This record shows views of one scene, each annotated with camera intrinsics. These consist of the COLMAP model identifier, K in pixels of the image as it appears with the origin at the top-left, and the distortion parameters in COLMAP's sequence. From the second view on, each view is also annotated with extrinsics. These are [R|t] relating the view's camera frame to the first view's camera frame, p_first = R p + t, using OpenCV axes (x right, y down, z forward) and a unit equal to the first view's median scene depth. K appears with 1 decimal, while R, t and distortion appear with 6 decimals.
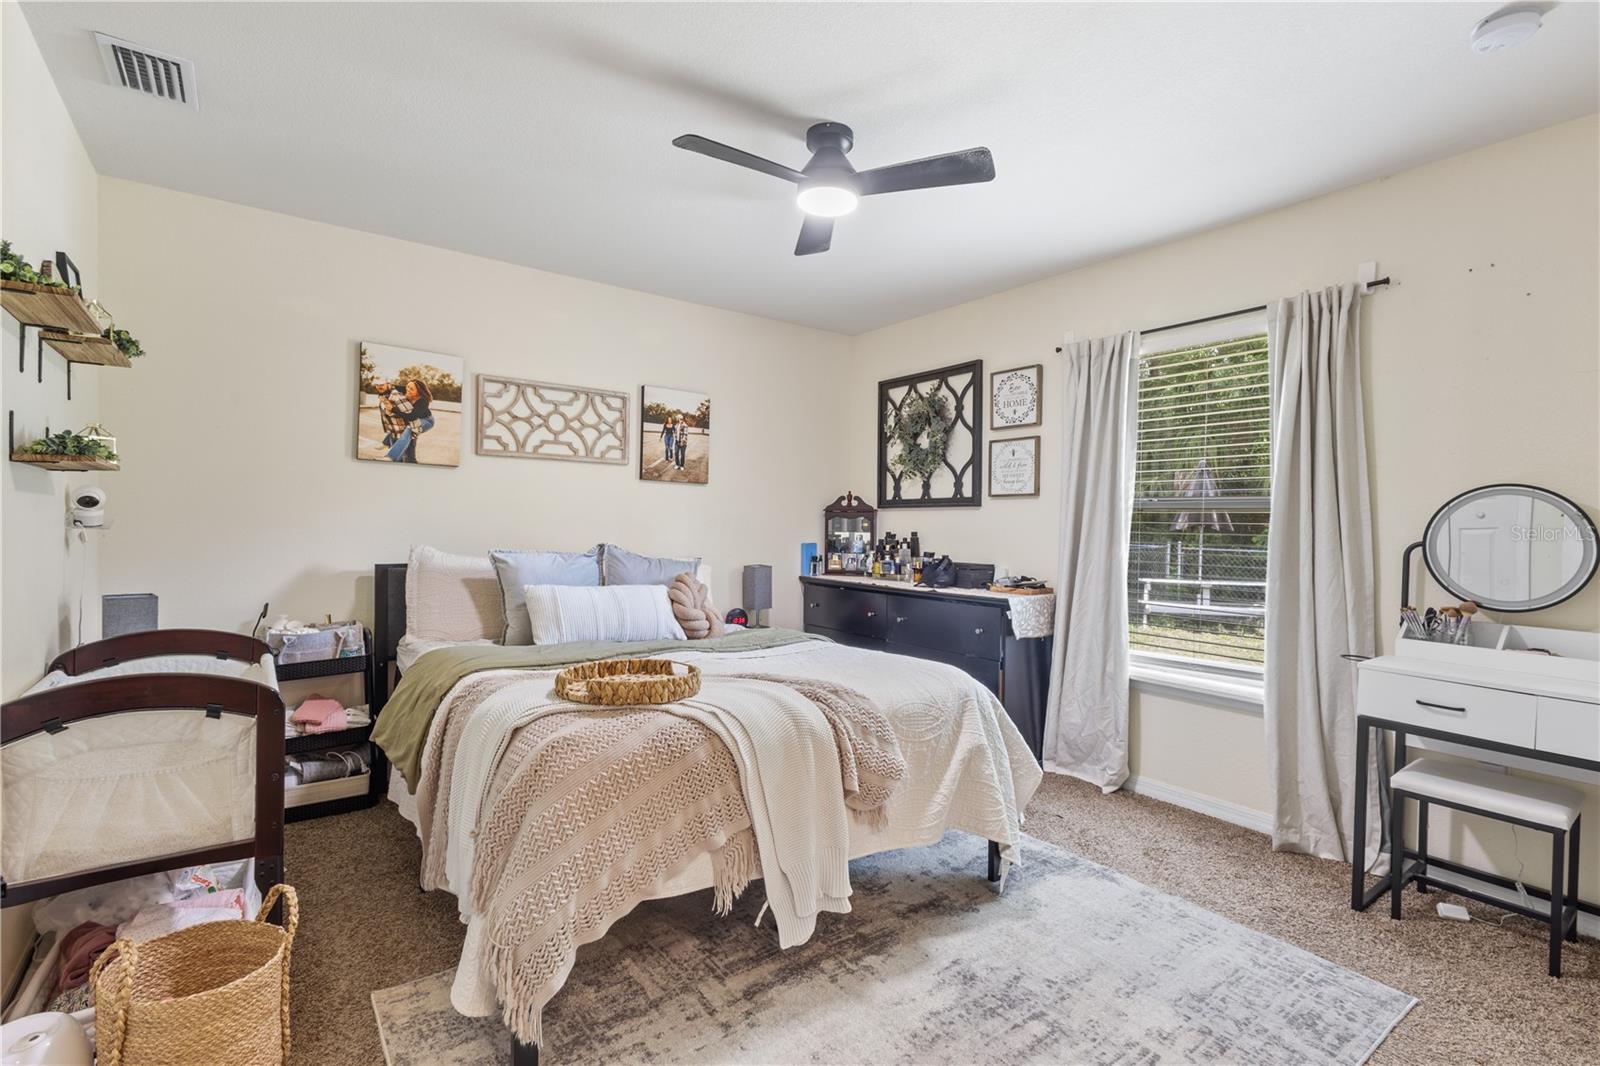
lens RADIAL K [[738.5, 0, 796.9], [0, 738.5, 532.7], [0, 0, 1]] dist [0.004307, 0.000174]
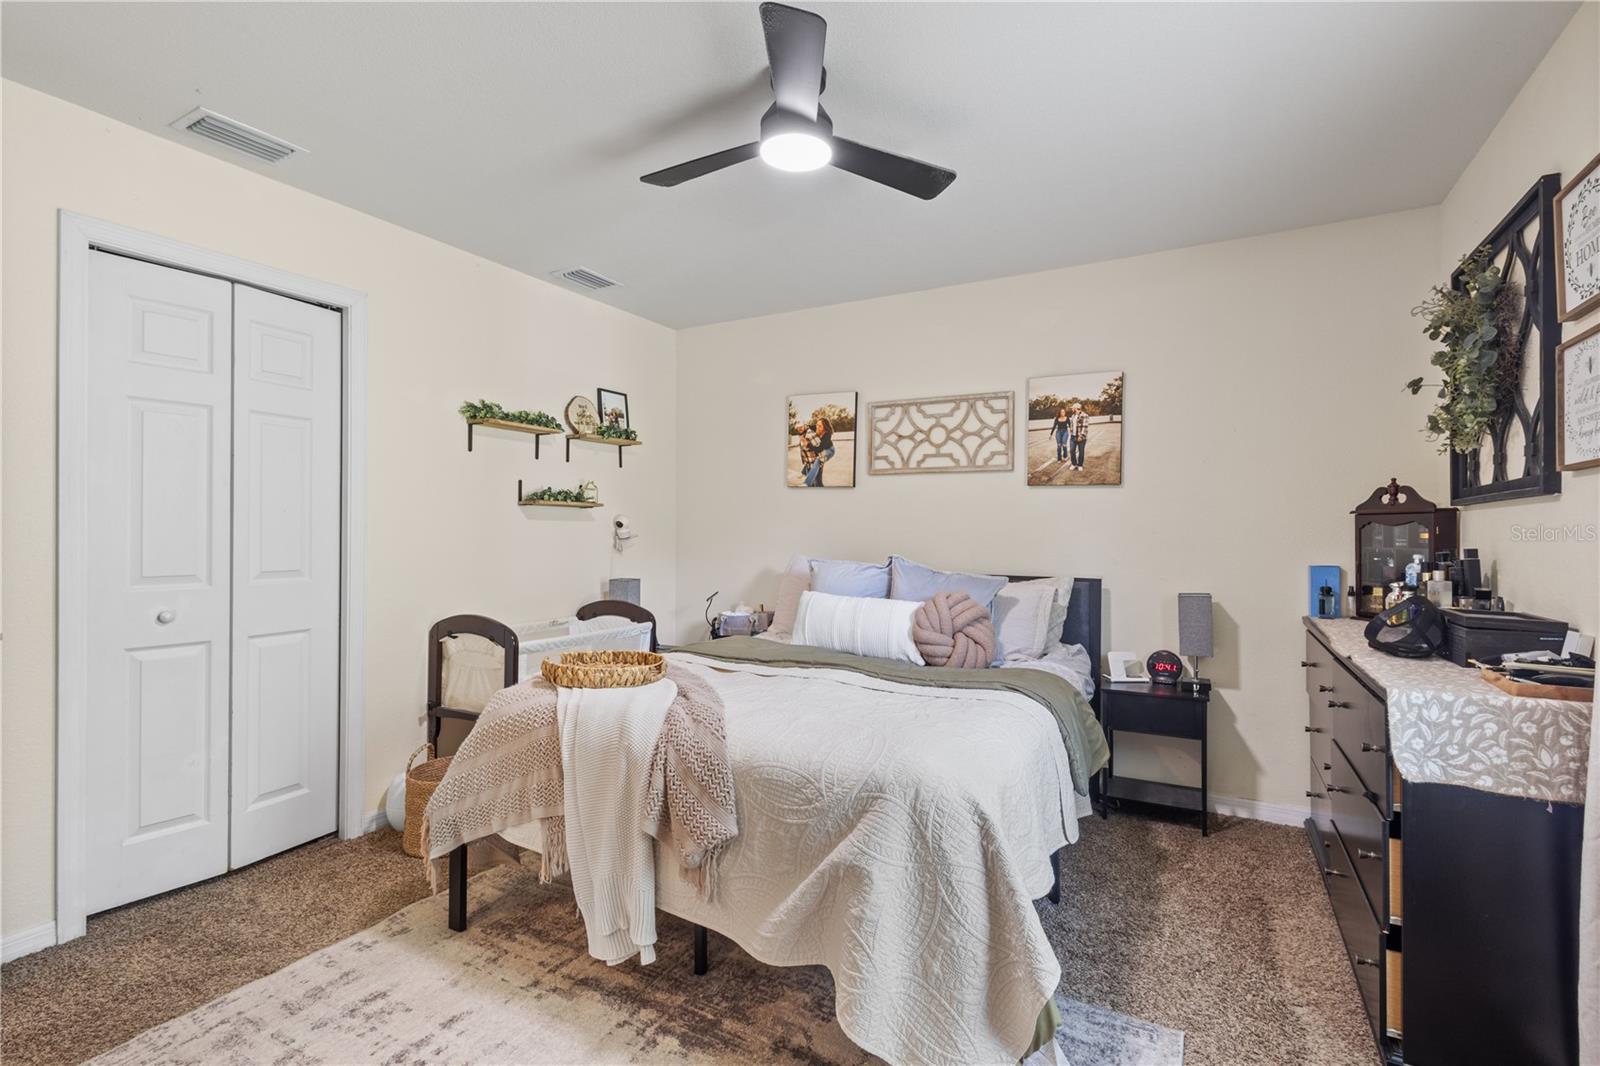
lens RADIAL K [[738.5, 0, 796.9], [0, 738.5, 532.7], [0, 0, 1]] dist [0.004307, 0.000174]
pose [[0.411632, -0.010529, -0.911289, 0.514187], [-0.011067, 0.999802, -0.016550, 0.001519], [0.911283, 0.016898, 0.411434, 0.420762]]
